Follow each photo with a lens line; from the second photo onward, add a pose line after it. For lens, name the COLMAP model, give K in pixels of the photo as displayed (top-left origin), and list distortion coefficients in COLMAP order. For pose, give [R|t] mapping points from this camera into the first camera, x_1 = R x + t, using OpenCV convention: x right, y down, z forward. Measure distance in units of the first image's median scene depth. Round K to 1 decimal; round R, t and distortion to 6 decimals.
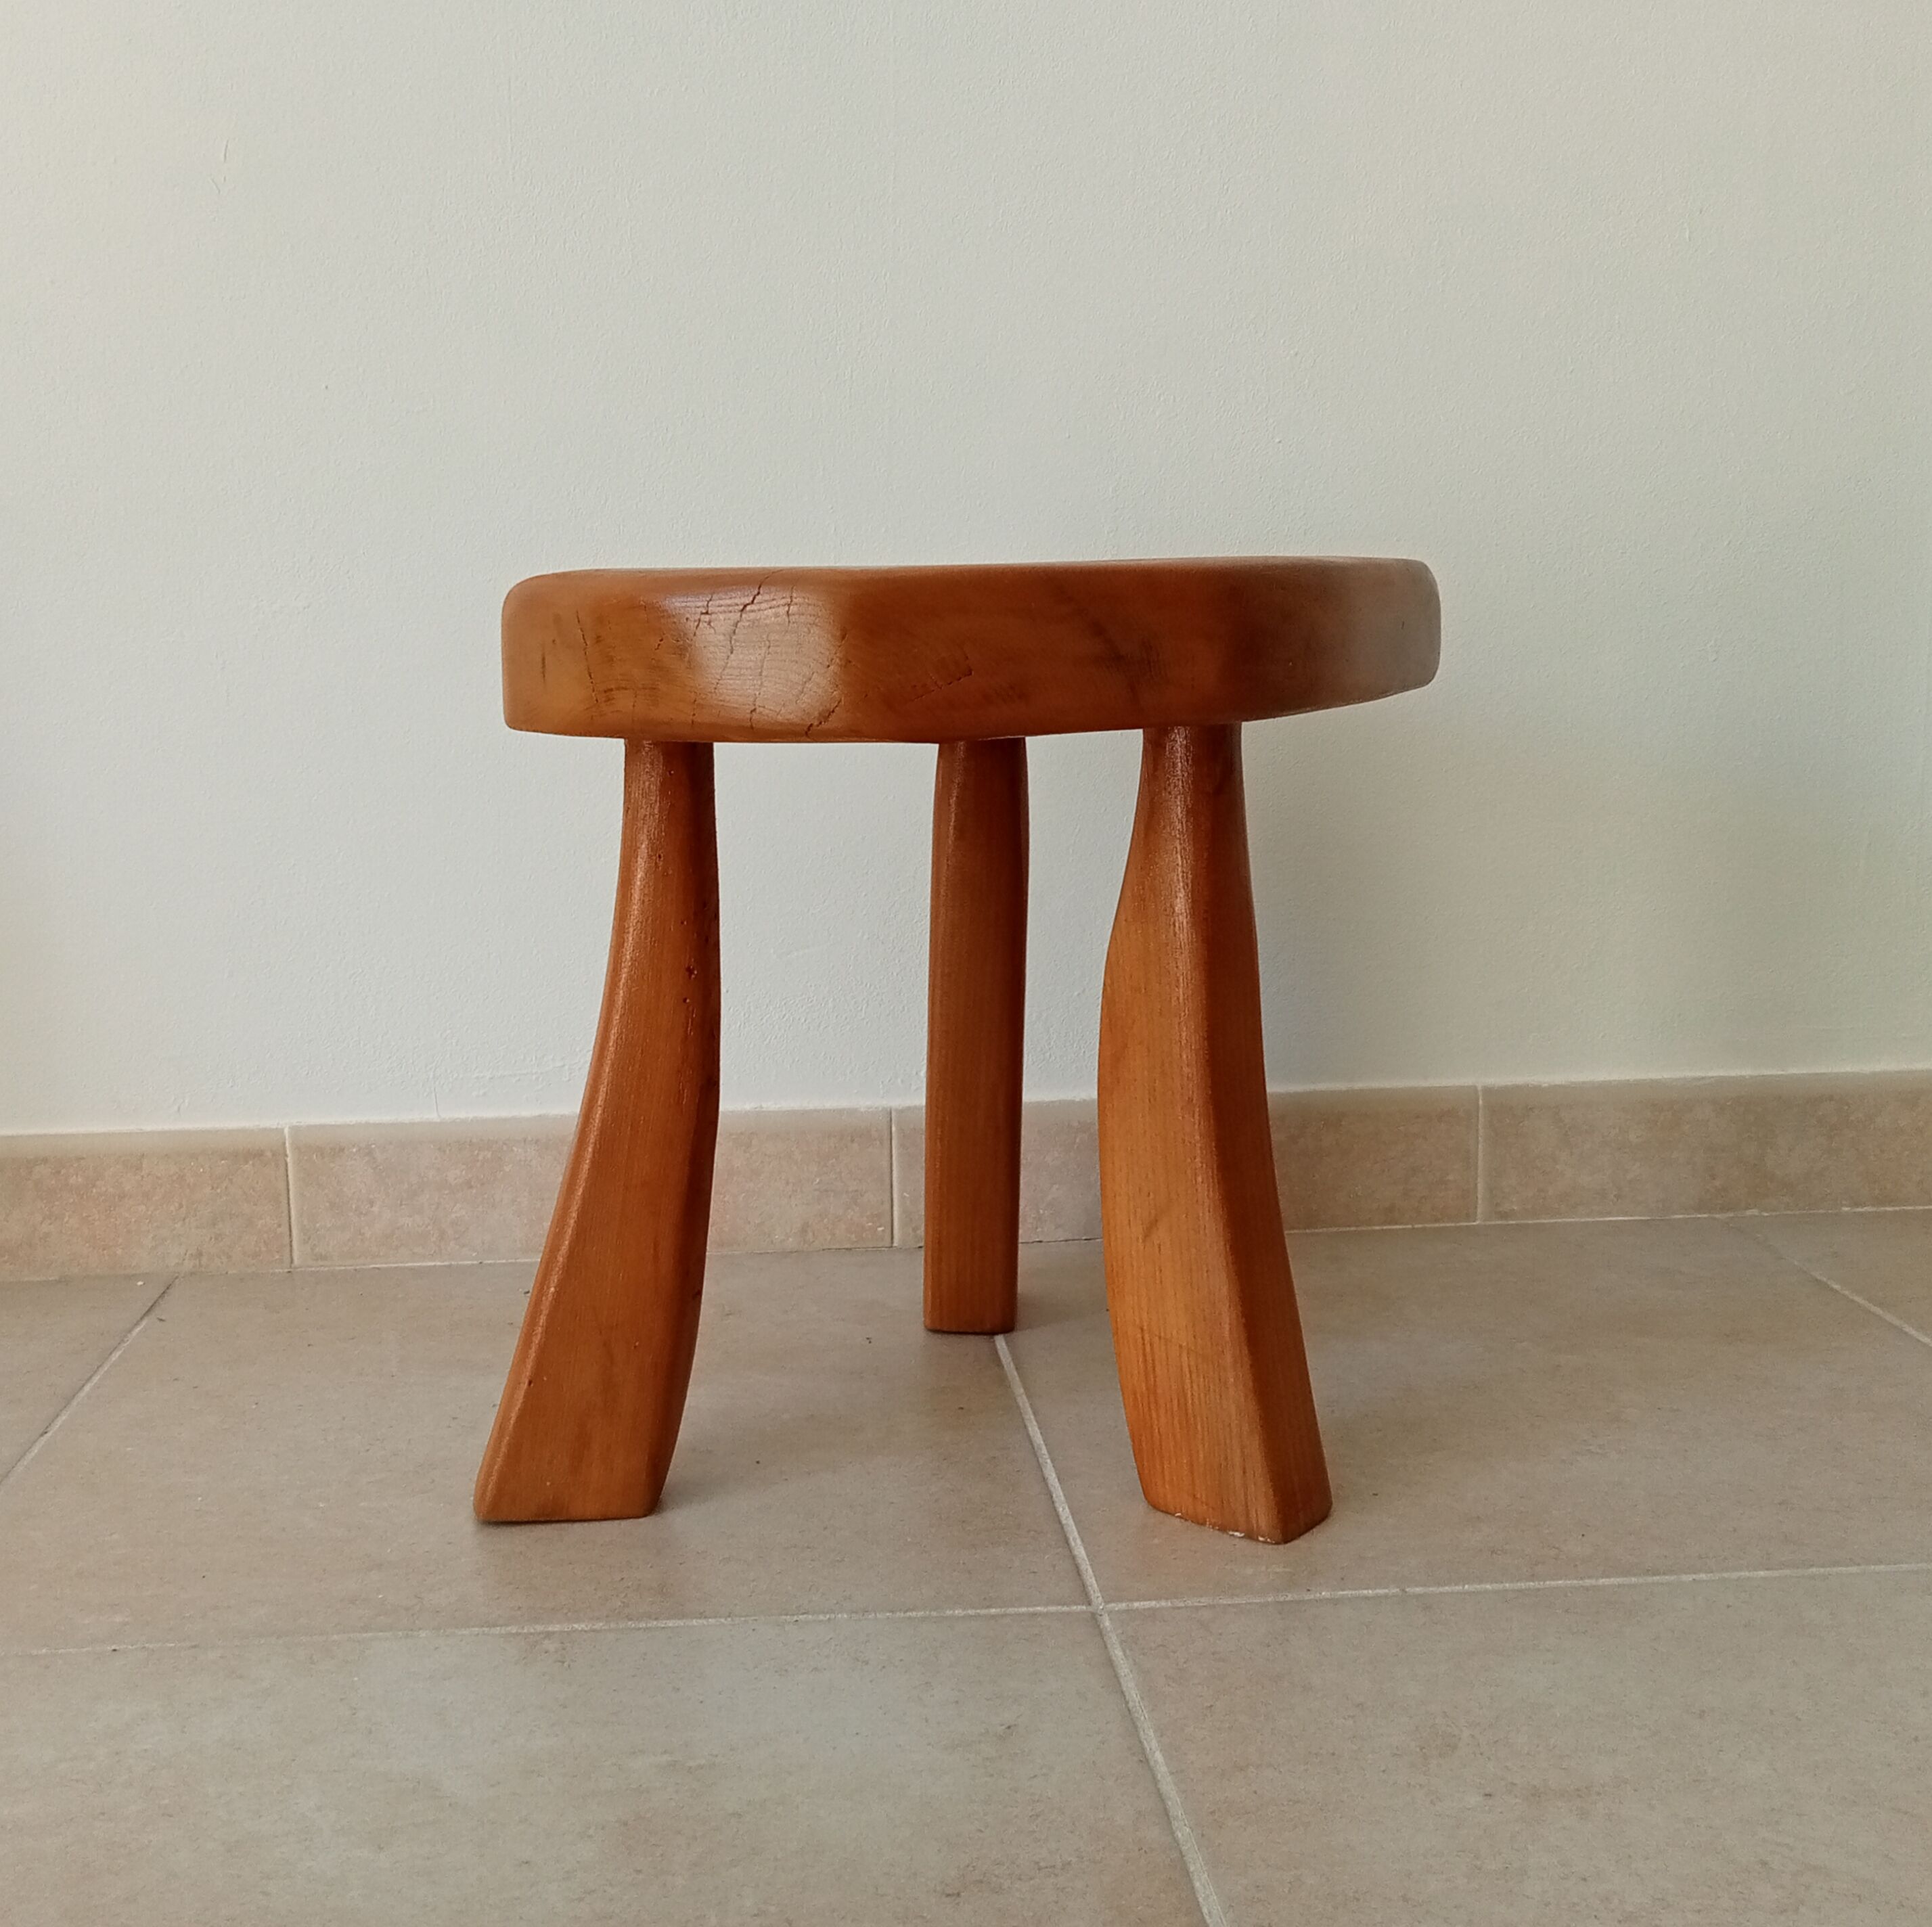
lens RADIAL K [[2203.5, 0, 910.4], [0, 2203.5, 967.2], [0, 0, 1]] dist [0.047155, -0.056842]
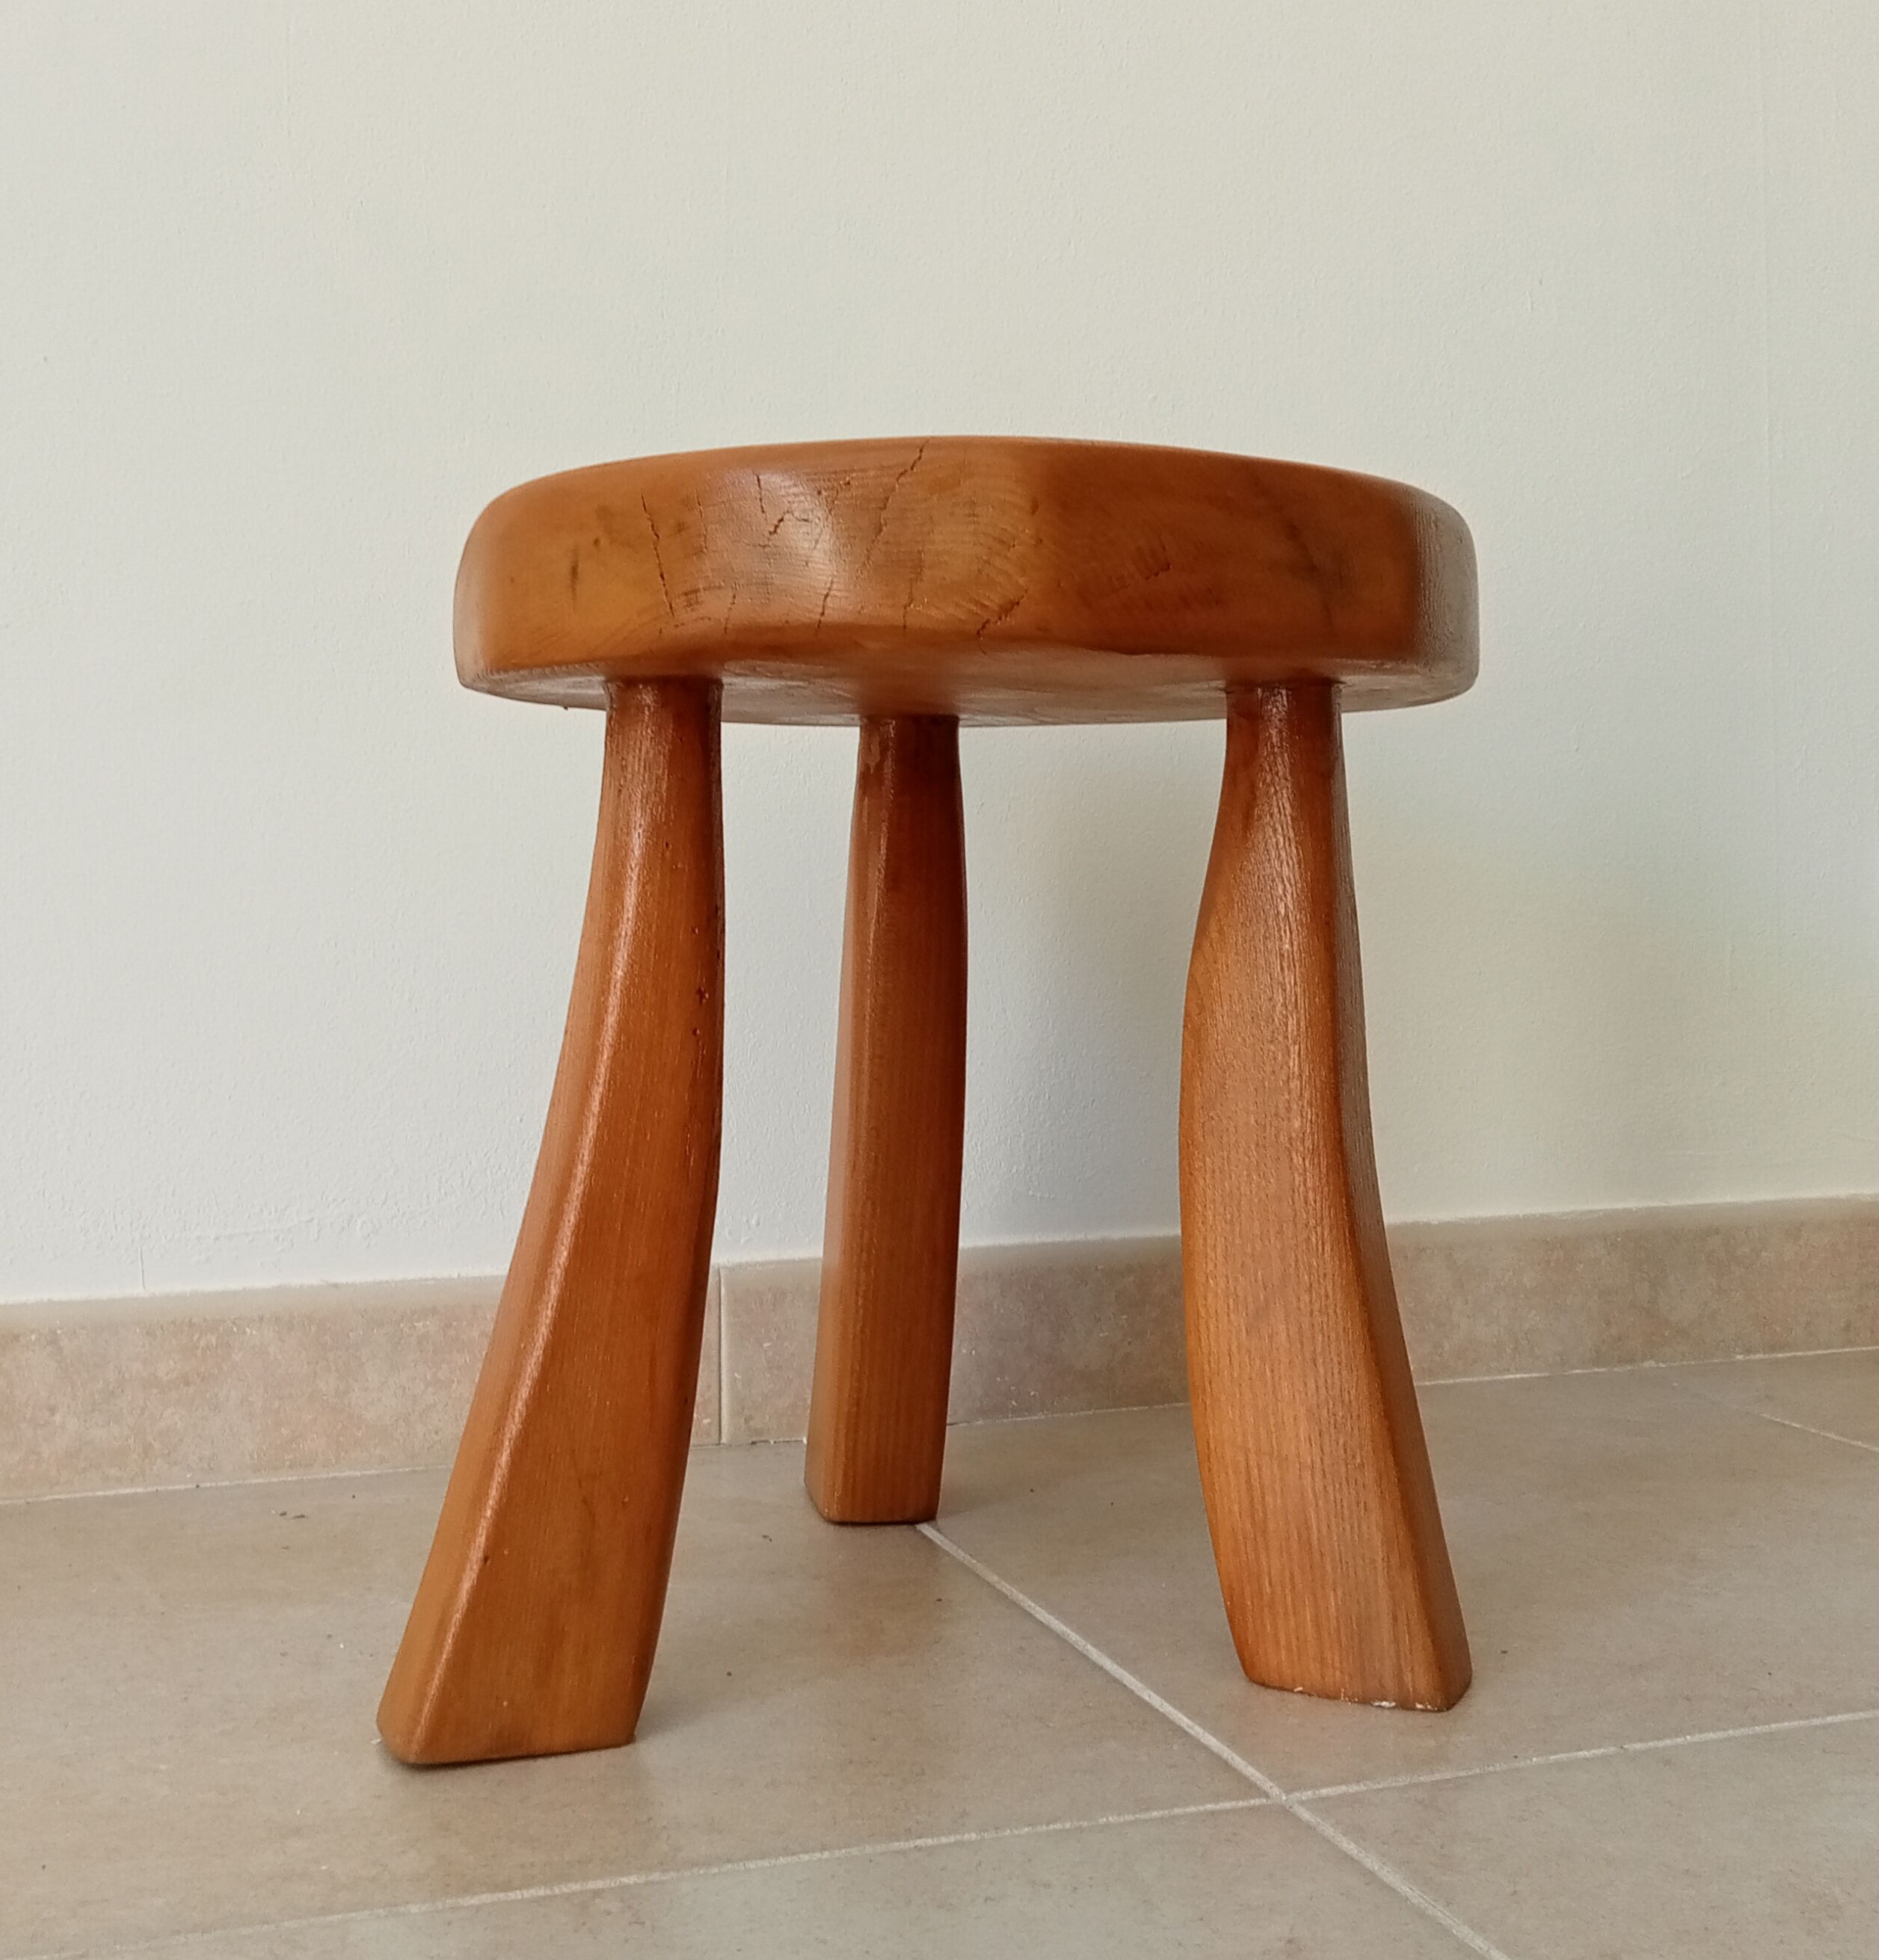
lens RADIAL K [[2402.1, 0, 778.9], [0, 2402.1, 887.1], [0, 0, 1]] dist [0.027681, -0.027937]
pose [[0.970950, 0.009530, 0.239091, -0.204016], [0.033148, 0.984215, -0.173845, 0.083308], [-0.236974, 0.176720, 0.955308, 0.130751]]
